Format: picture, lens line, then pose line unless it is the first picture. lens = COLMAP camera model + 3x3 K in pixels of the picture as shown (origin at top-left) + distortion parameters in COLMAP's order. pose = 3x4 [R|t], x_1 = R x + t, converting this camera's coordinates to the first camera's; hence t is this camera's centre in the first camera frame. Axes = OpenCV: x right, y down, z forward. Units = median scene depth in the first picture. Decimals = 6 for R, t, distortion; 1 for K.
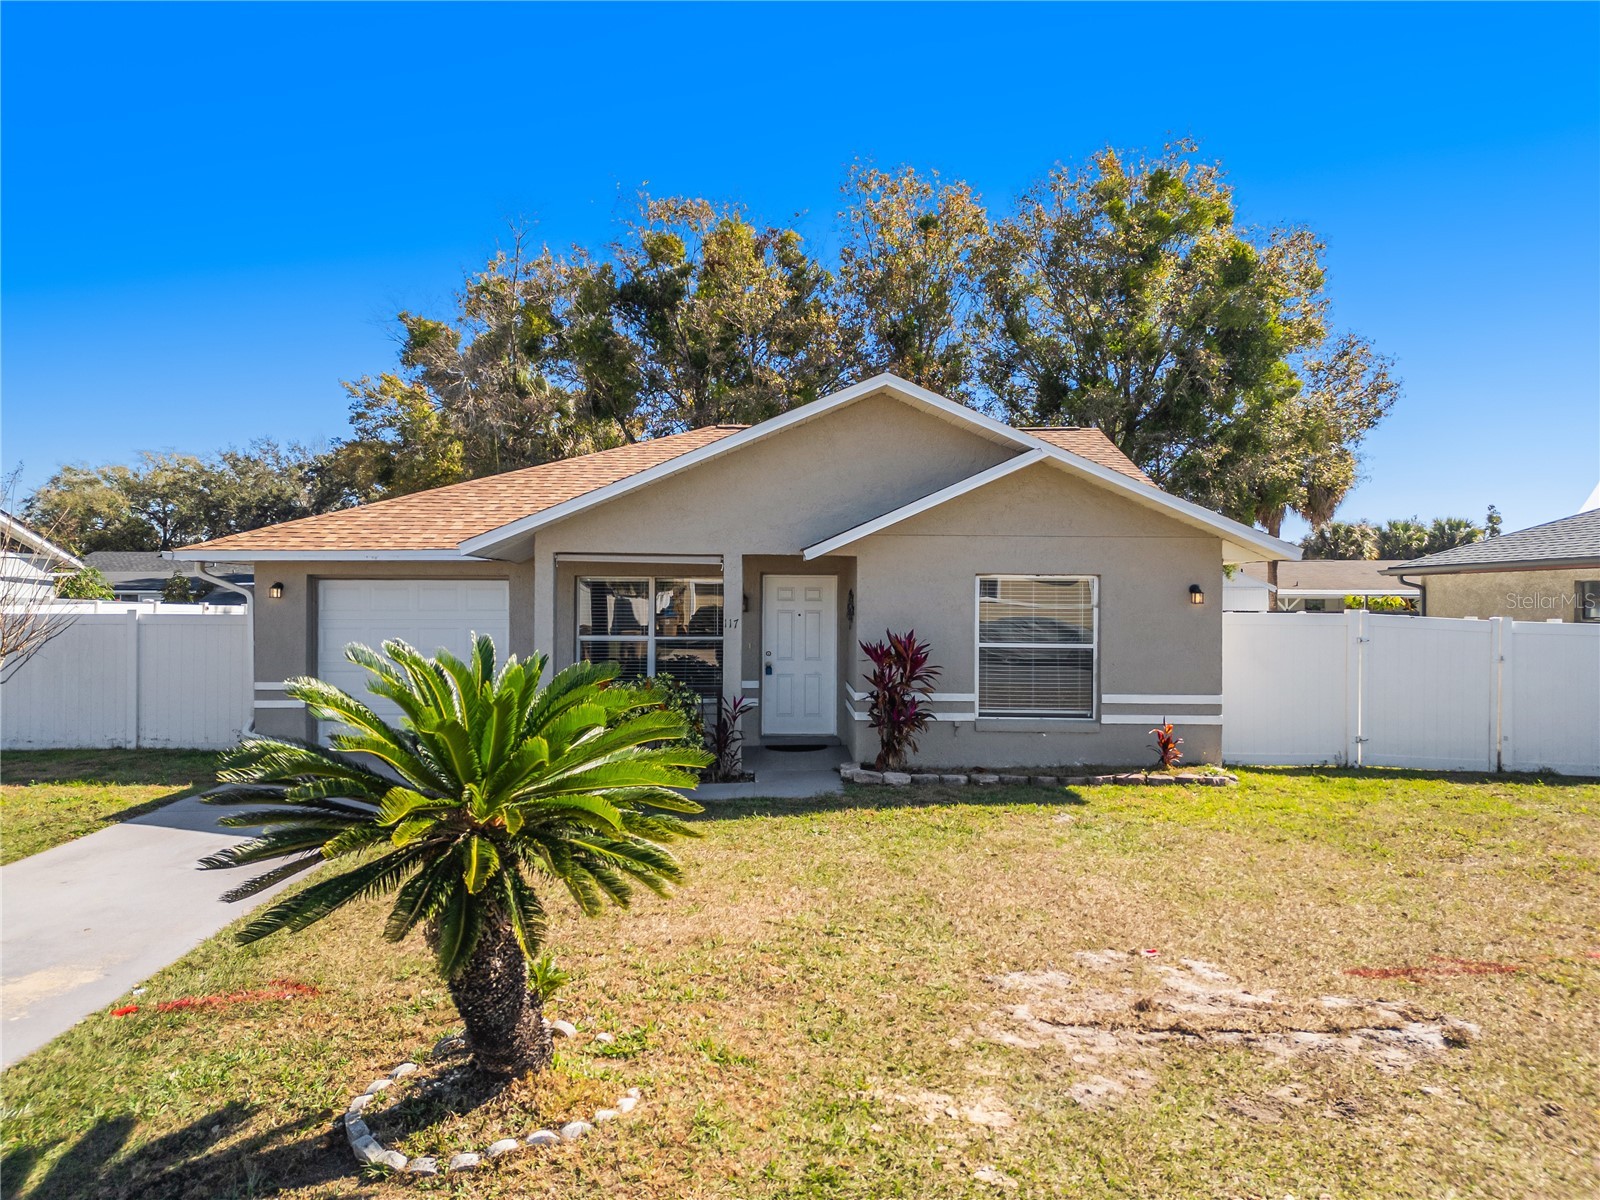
lens RADIAL K [[1106.3, 0, 810.0], [0, 1106.3, 608.4], [0, 0, 1]] dist [0.069905, -0.066457]
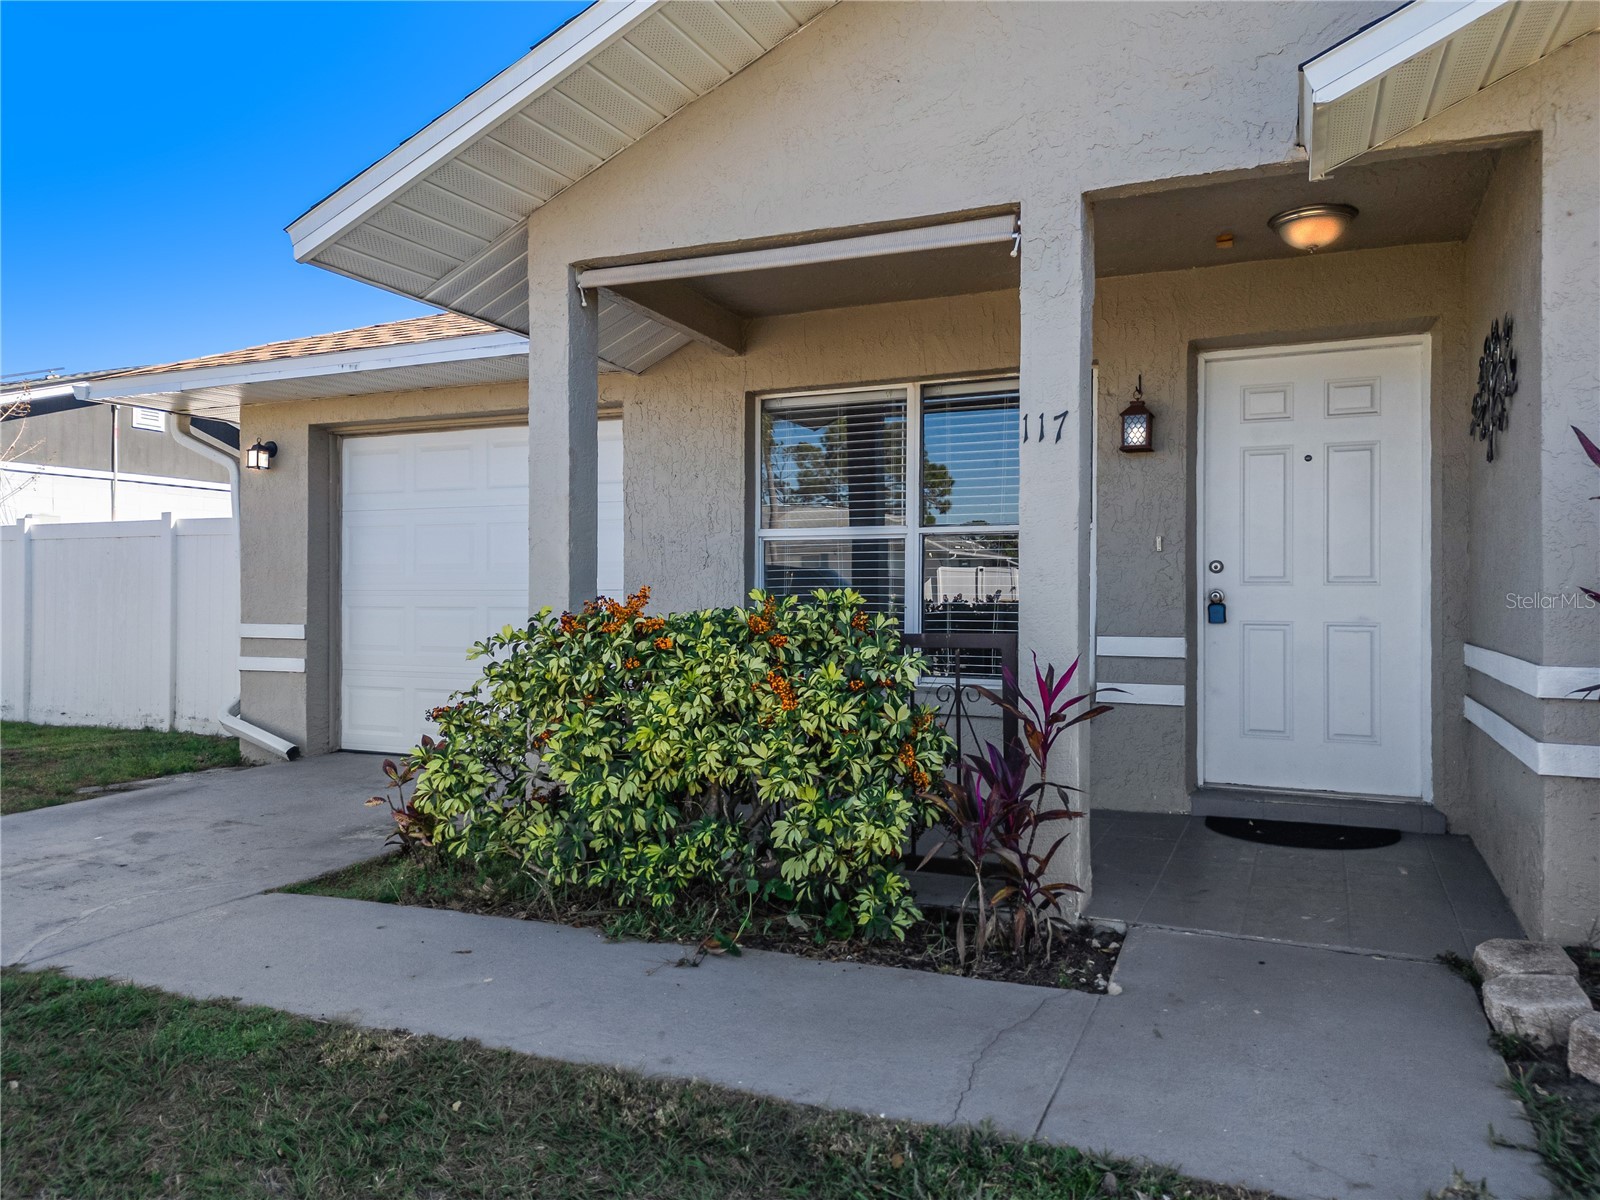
lens RADIAL K [[1122.1, 0, 803.1], [0, 1122.1, 581.6], [0, 0, 1]] dist [0.077871, -0.079387]
pose [[0.901439, -0.005990, -0.432865, 0.002458], [-0.002191, 0.999828, -0.018398, 0.061350], [0.432901, 0.017533, 0.901271, 0.688908]]
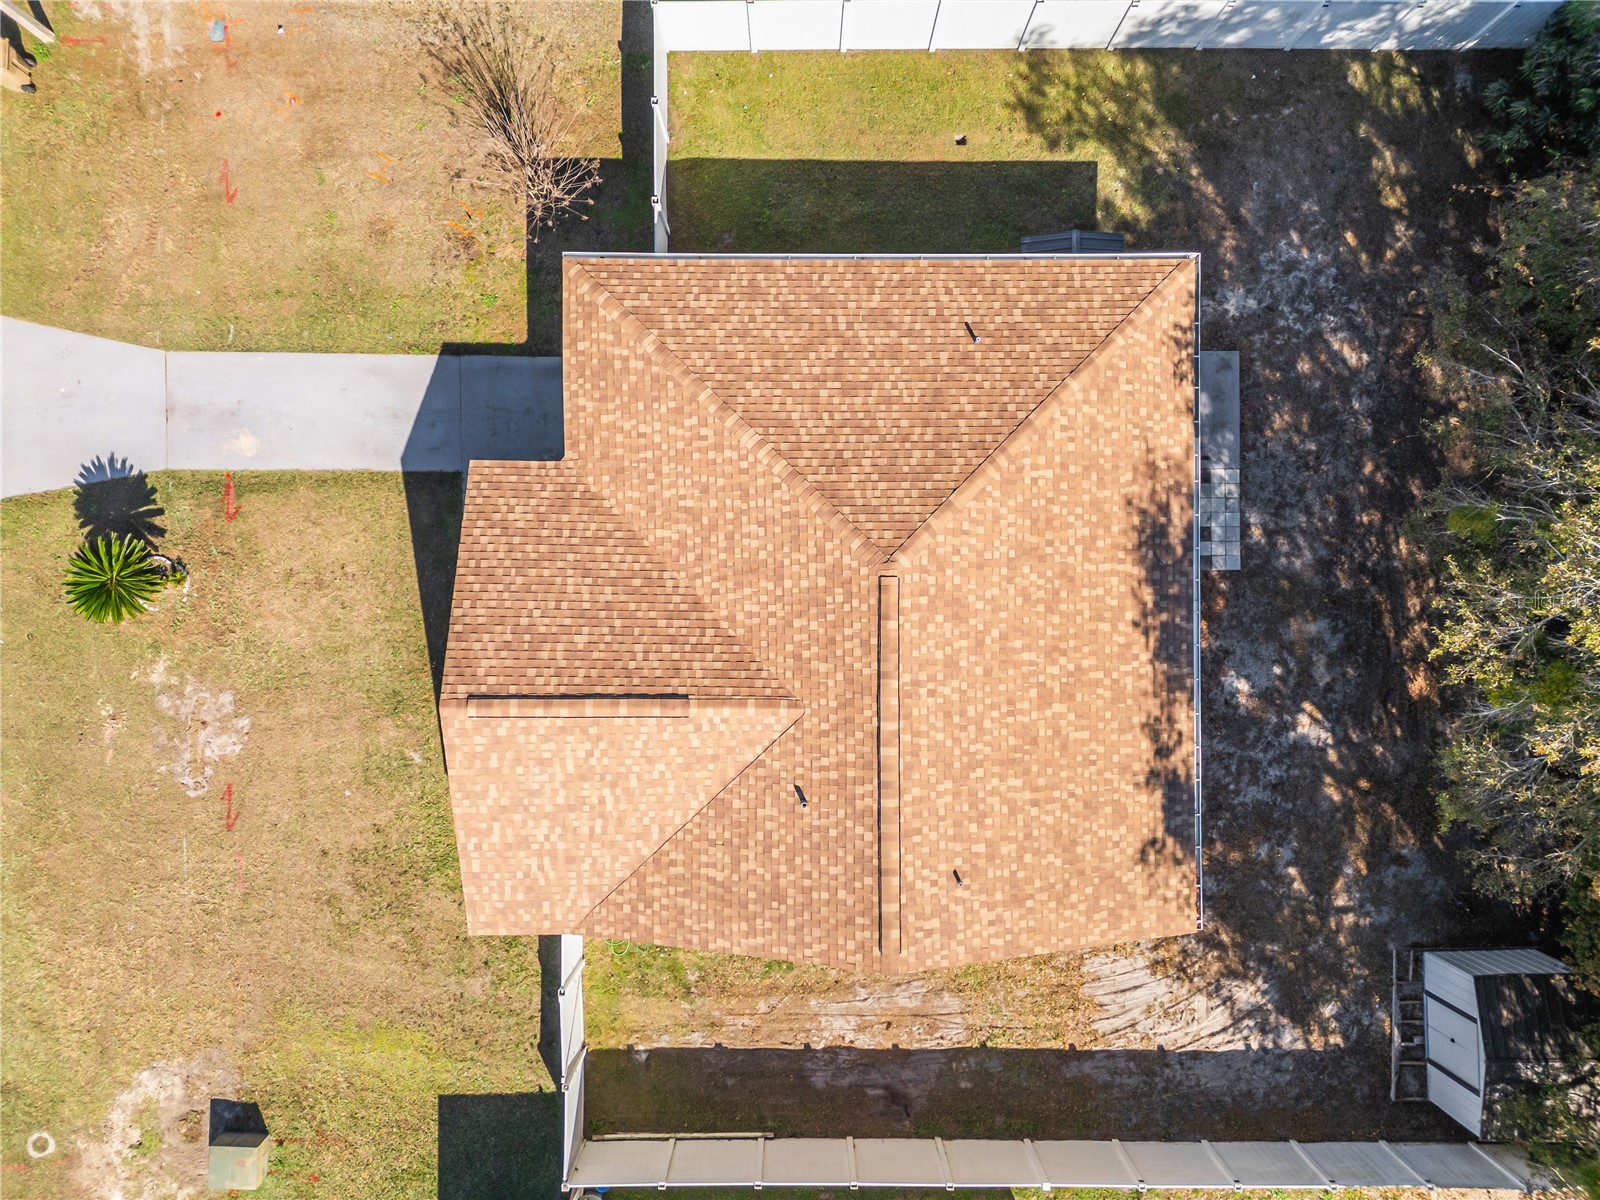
lens RADIAL K [[1106.3, 0, 810.0], [0, 1106.3, 608.4], [0, 0, 1]] dist [0.069905, -0.066457]
pose [[-0.025844, 0.999634, -0.007951, -0.072448], [-0.012054, 0.007642, 0.999898, -1.753615], [0.999593, 0.025937, 0.011852, 1.437107]]
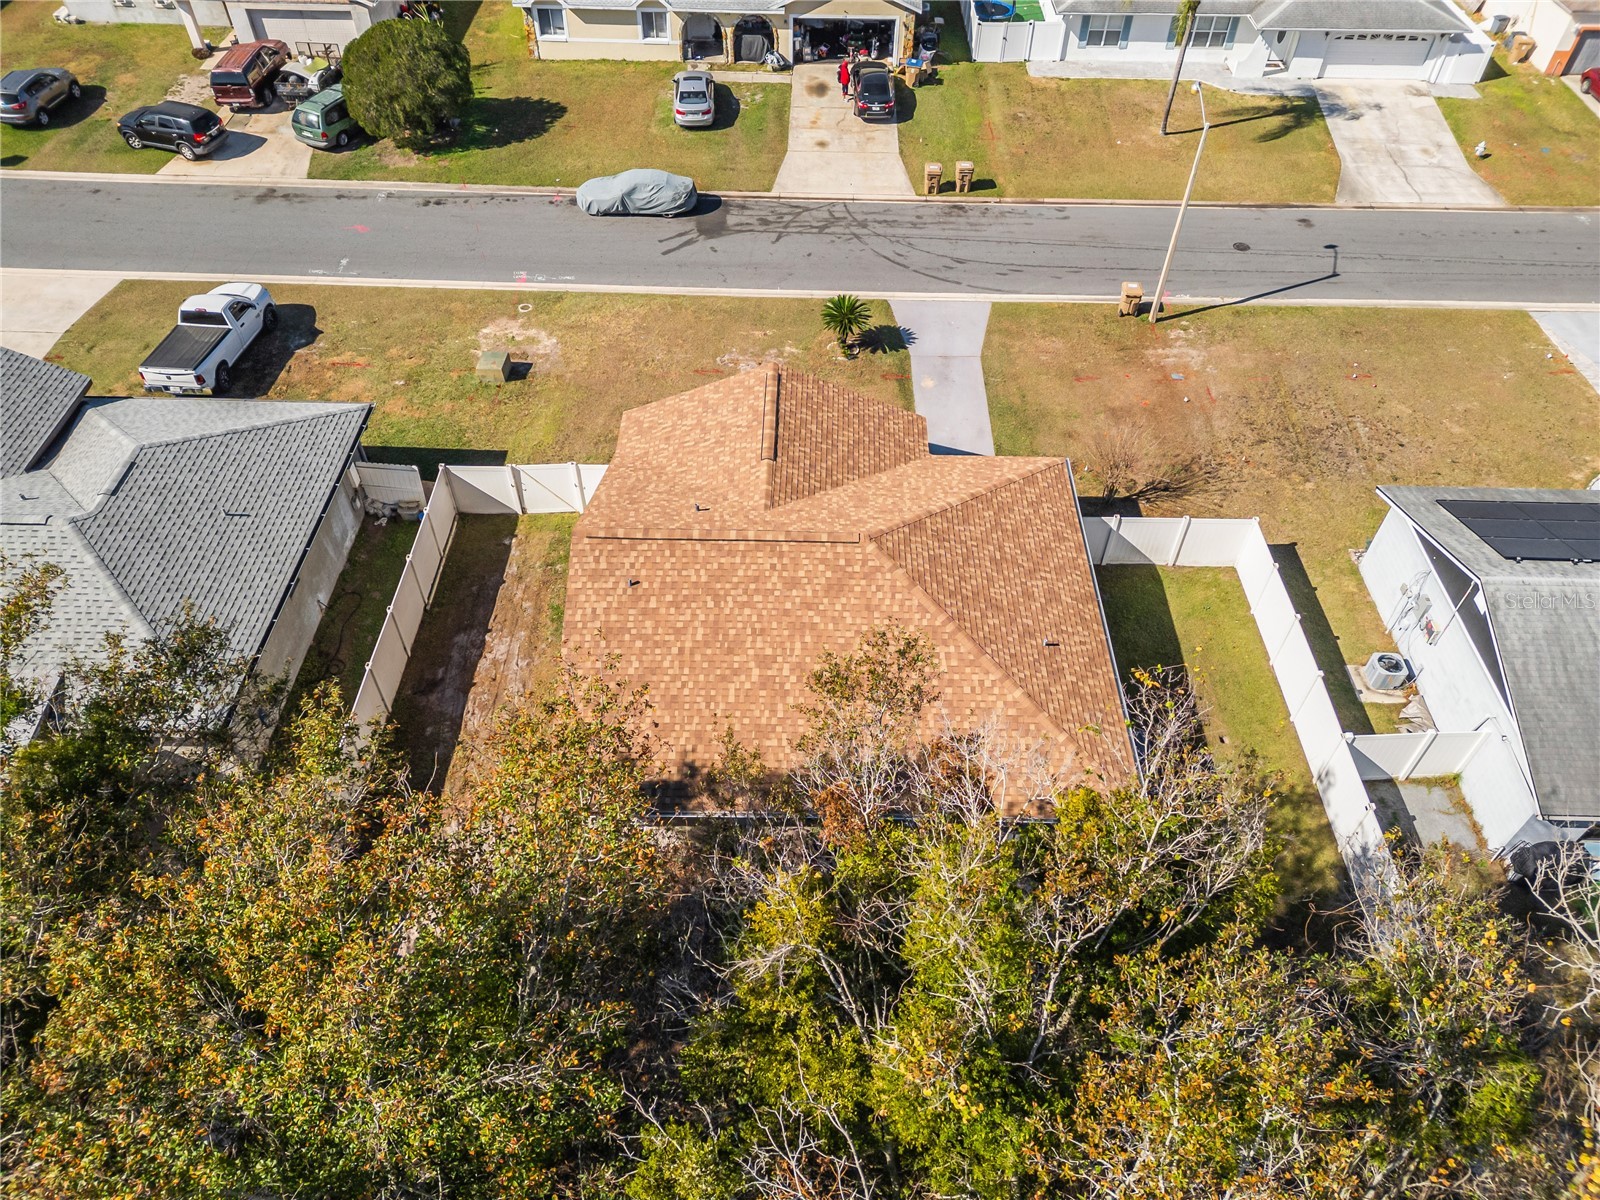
lens RADIAL K [[1106.3, 0, 810.0], [0, 1106.3, 608.4], [0, 0, 1]] dist [0.069905, -0.066457]
pose [[-0.999111, -0.041816, 0.005348, -0.054653], [-0.024229, 0.673407, 0.738875, -1.698206], [-0.034499, 0.738088, -0.673821, 3.060363]]
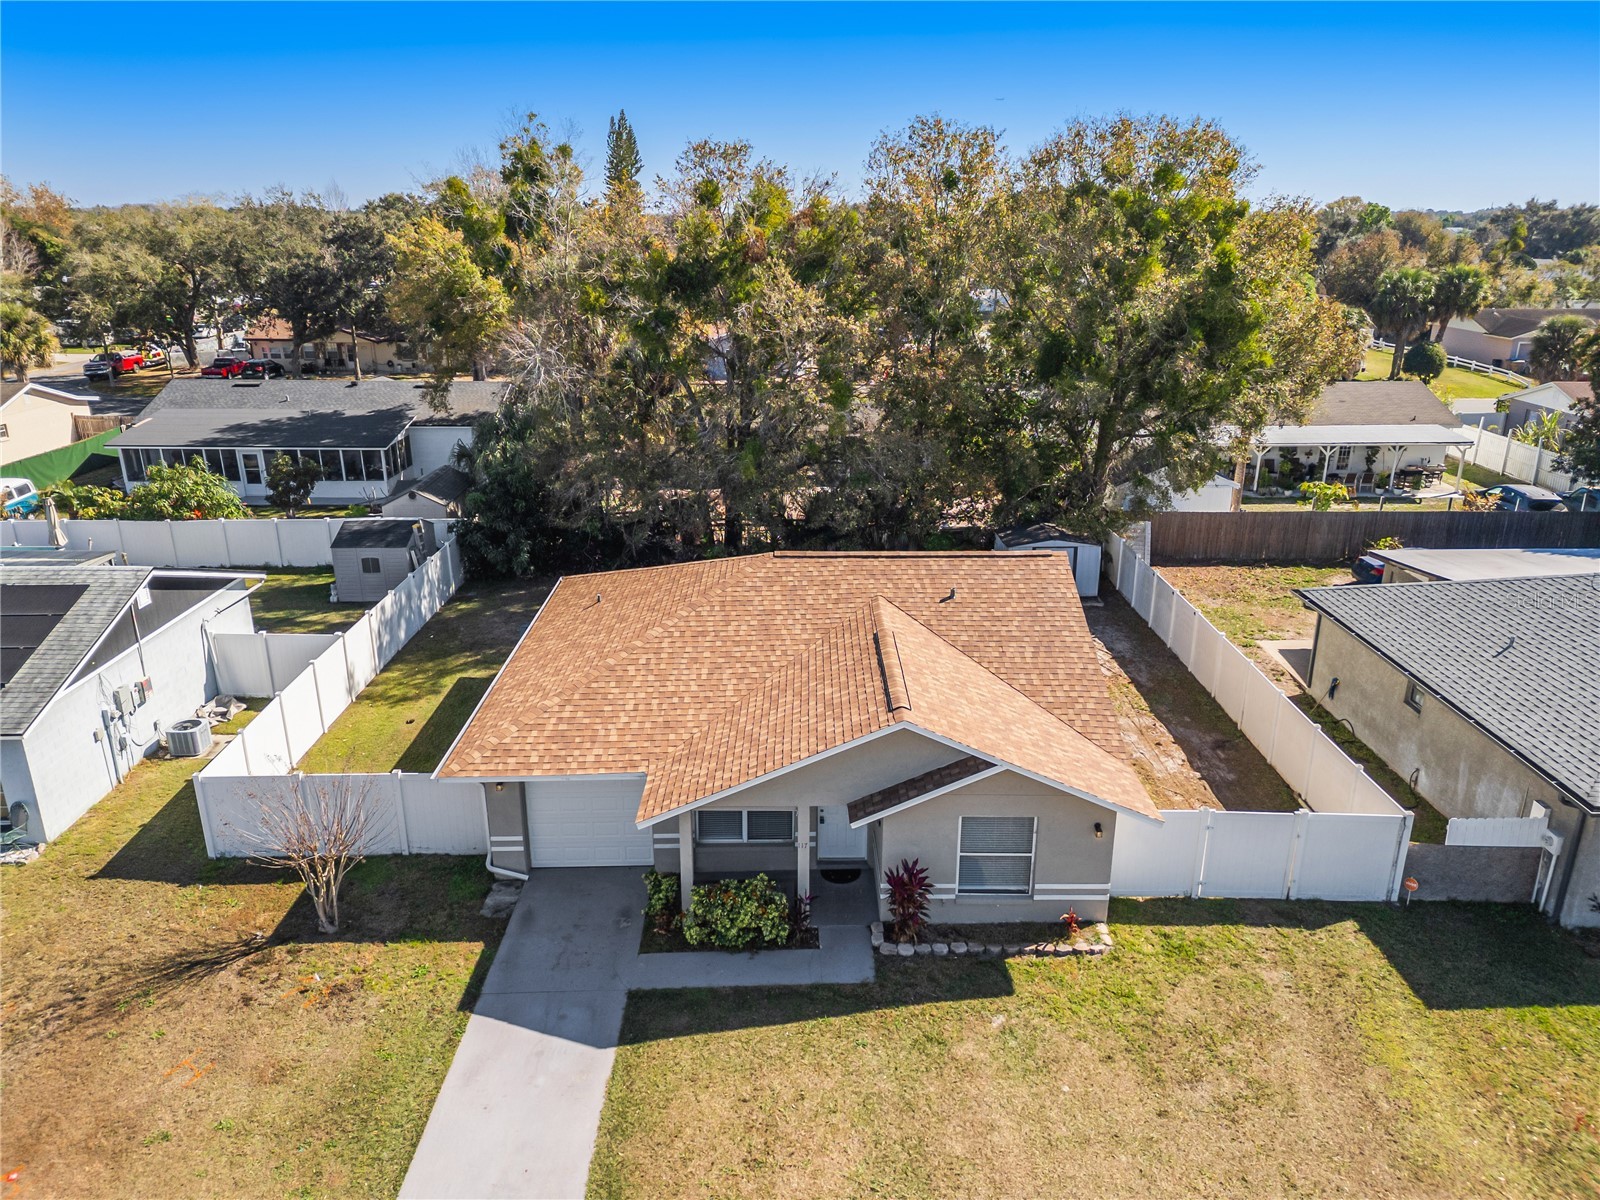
lens RADIAL K [[1106.3, 0, 810.0], [0, 1106.3, 608.4], [0, 0, 1]] dist [0.069905, -0.066457]
pose [[0.999951, -0.002732, -0.009559, -0.045024], [0.005717, 0.944678, 0.327948, -0.825745], [0.008134, -0.327987, 0.944647, -0.387138]]
